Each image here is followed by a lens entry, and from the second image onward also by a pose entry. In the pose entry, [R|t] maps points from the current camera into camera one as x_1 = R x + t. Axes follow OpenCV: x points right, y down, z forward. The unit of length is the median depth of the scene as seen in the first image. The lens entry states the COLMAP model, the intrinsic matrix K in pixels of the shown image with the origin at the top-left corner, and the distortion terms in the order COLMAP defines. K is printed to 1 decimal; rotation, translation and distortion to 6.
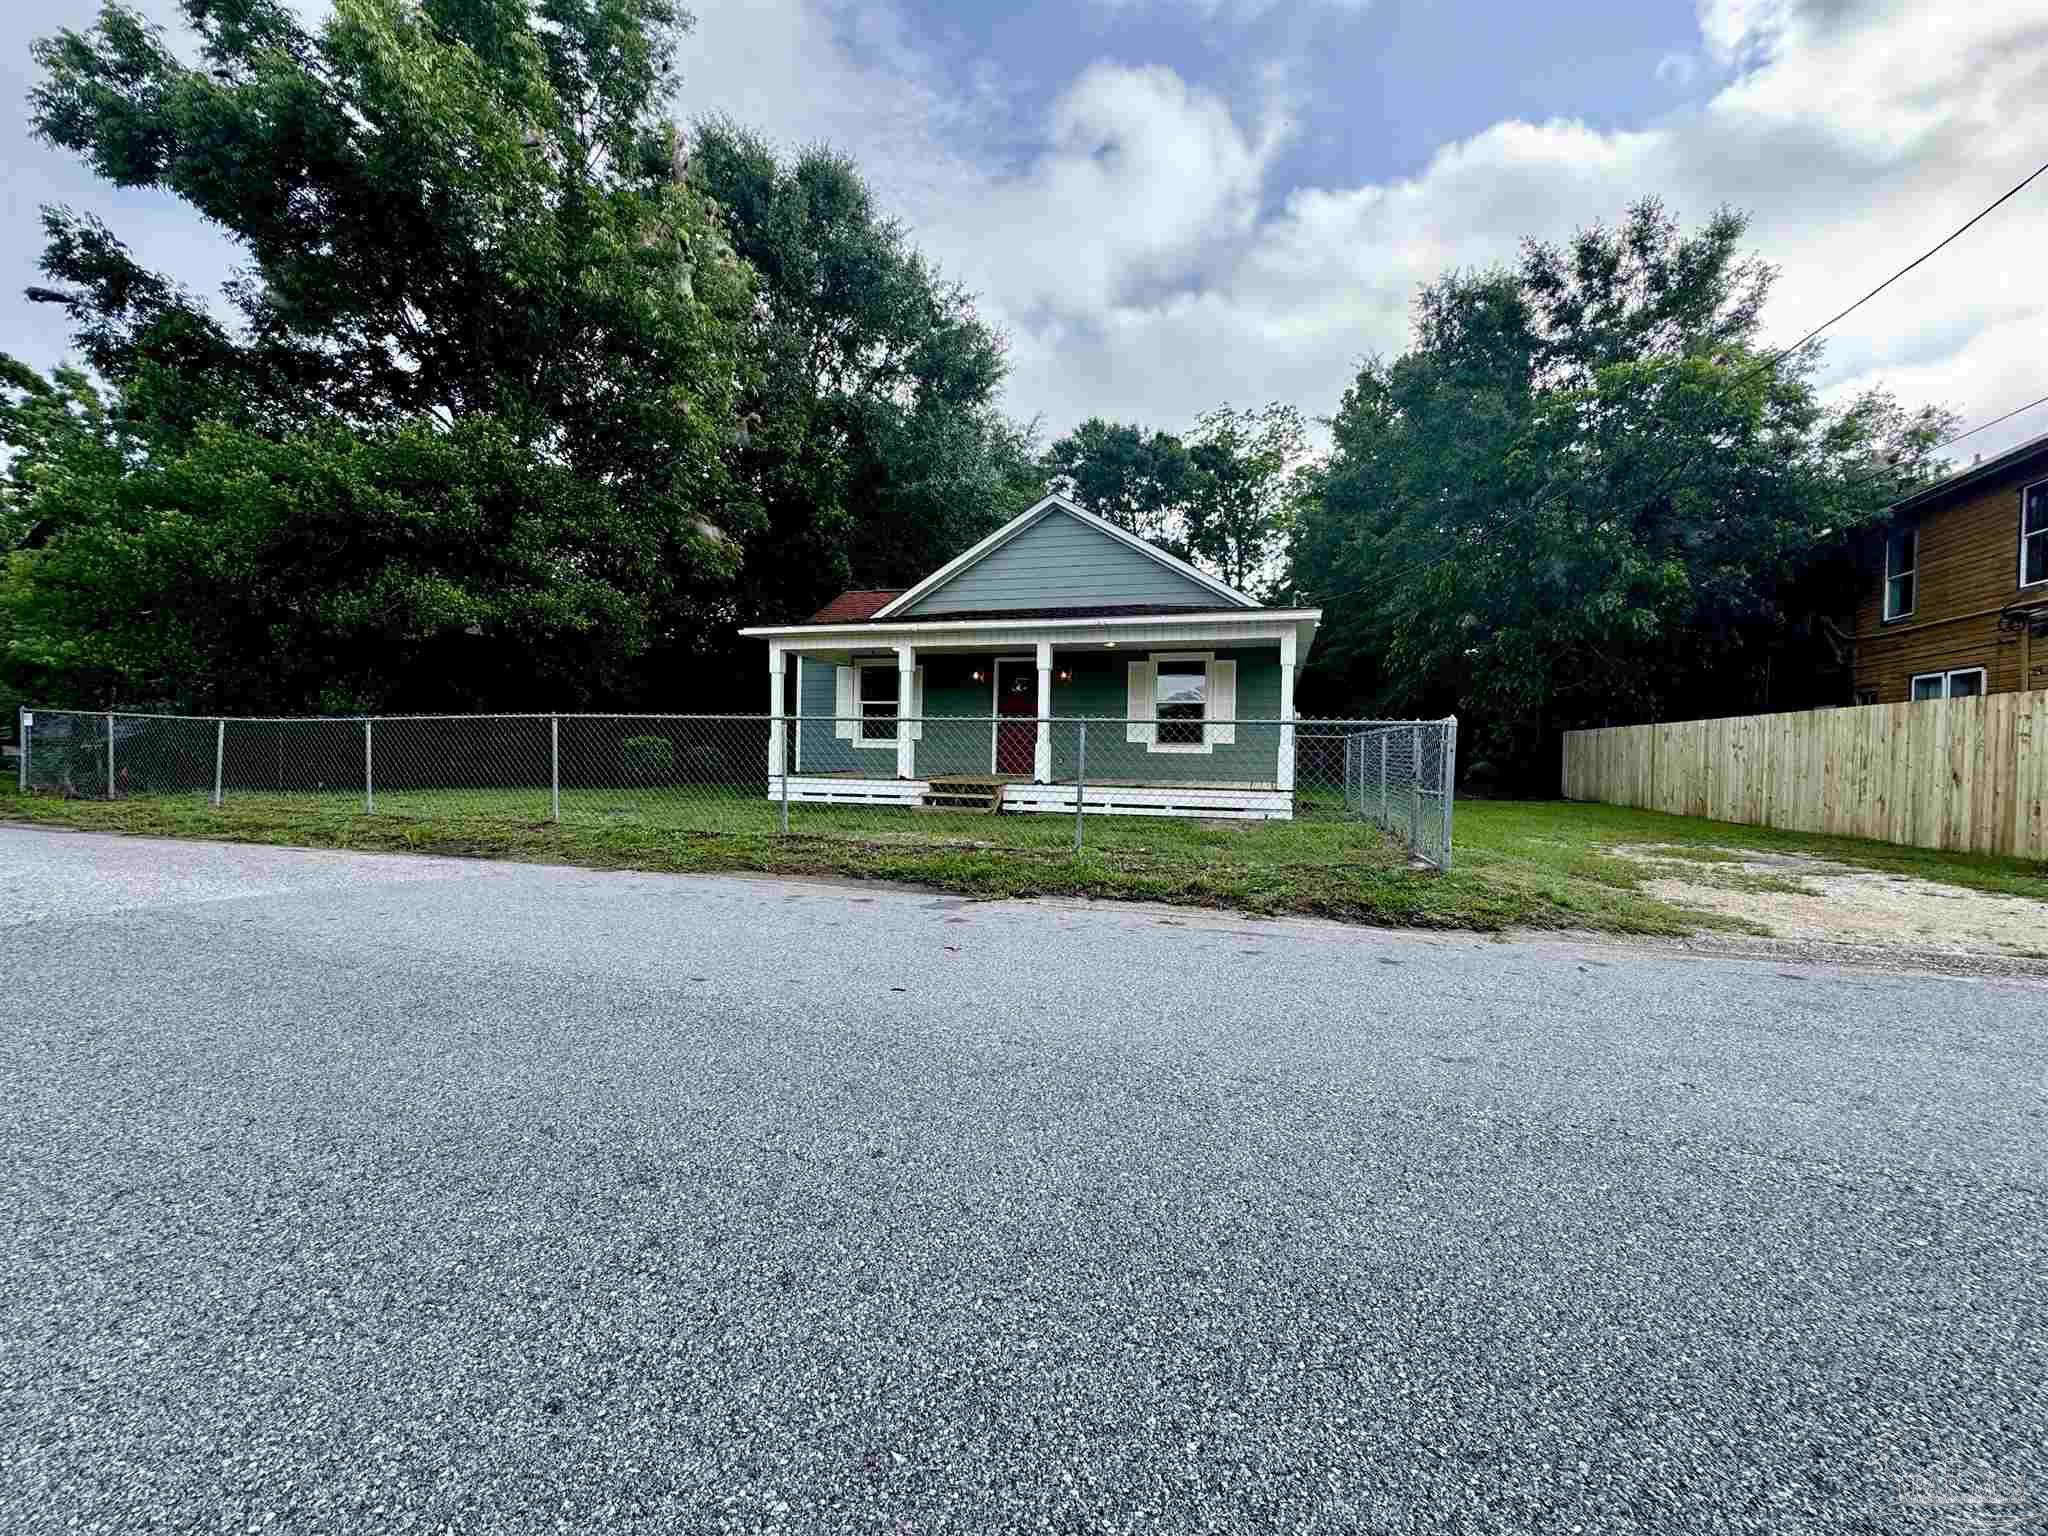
lens RADIAL K [[817.8, 0, 1018.1], [0, 817.8, 765.9], [0, 0, 1]] dist [-0.001967, -0.000185]
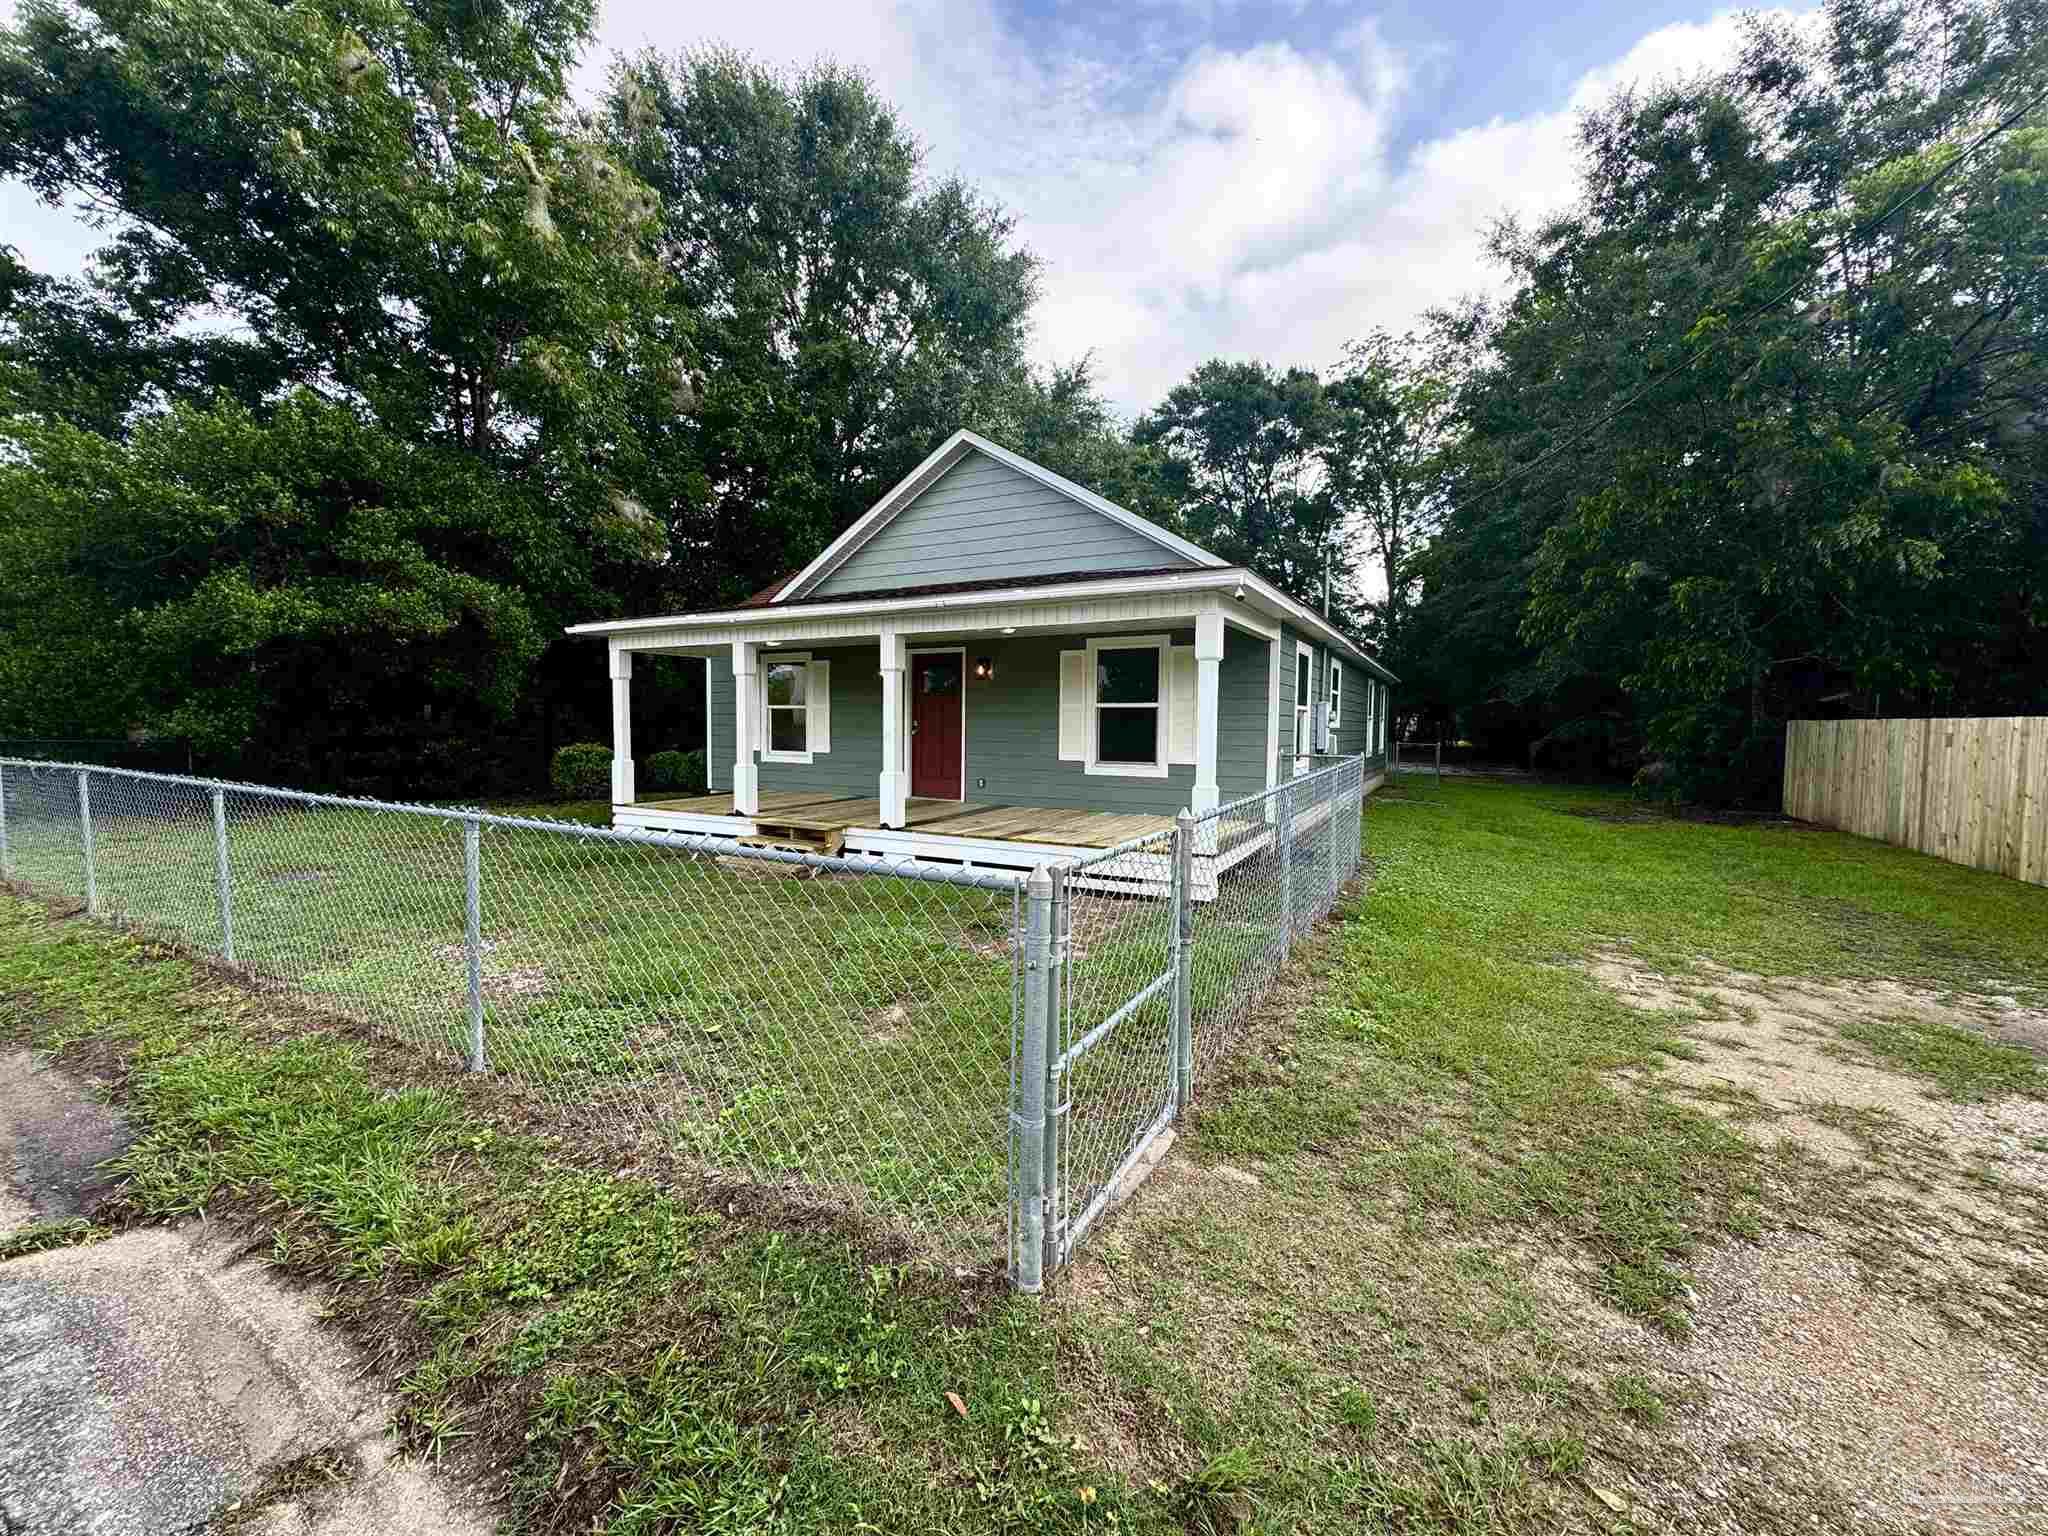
lens RADIAL K [[817.8, 0, 1017.6], [0, 817.8, 766.5], [0, 0, 1]] dist [-0.001967, -0.000185]
pose [[0.979227, -0.000377, -0.202765, 0.180096], [0.007142, 0.999442, 0.032636, -0.034751], [0.202640, -0.033406, 0.978683, 0.196010]]
